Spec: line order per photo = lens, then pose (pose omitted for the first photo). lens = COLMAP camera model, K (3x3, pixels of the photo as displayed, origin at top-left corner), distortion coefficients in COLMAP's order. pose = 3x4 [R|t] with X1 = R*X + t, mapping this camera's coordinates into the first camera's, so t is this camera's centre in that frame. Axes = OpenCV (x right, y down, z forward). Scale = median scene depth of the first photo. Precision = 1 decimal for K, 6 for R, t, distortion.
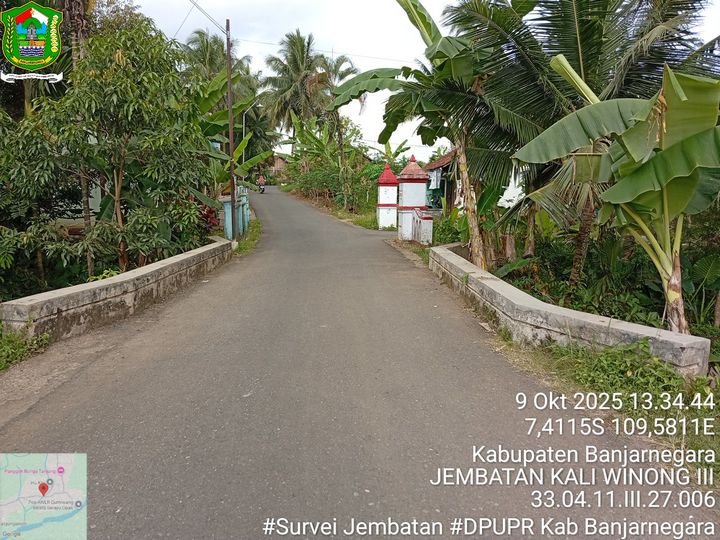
lens RADIAL K [[549.2, 0, 358.5], [0, 549.2, 268.3], [0, 0, 1]] dist [0.110503, -0.228572]
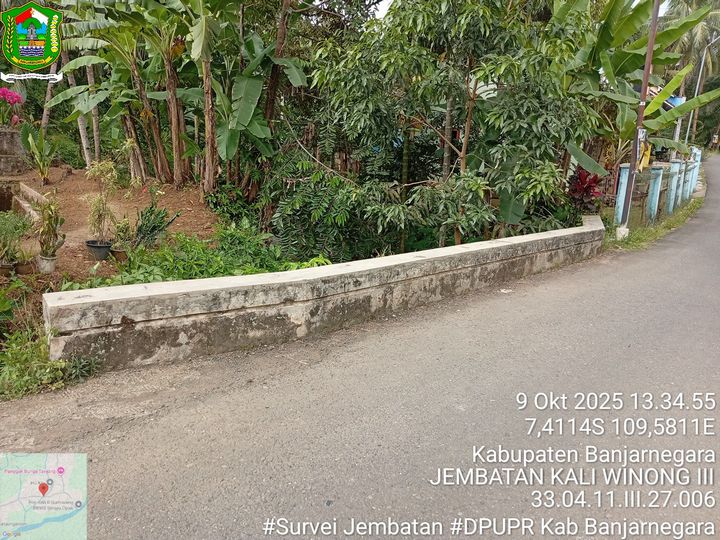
lens RADIAL K [[549.2, 0, 358.5], [0, 549.2, 268.3], [0, 0, 1]] dist [0.110503, -0.228572]
pose [[0.707979, 0.182985, -0.682116, 0.035228], [-0.140616, 0.983036, 0.117762, -0.075847], [0.692093, 0.012544, 0.721699, 0.649494]]
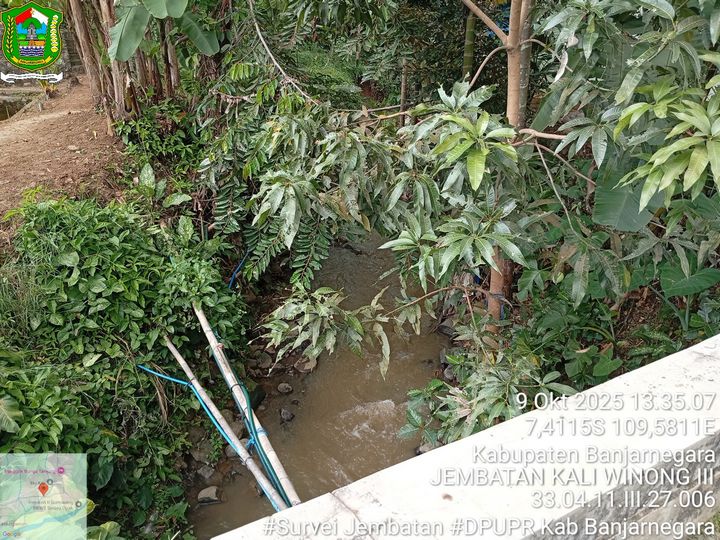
lens RADIAL K [[549.2, 0, 358.5], [0, 549.2, 268.3], [0, 0, 1]] dist [0.110503, -0.228572]
pose [[0.501031, 0.339718, -0.795964, -0.363452], [-0.142564, 0.939568, 0.311268, -0.173302], [0.853606, -0.042479, 0.519185, 1.448068]]
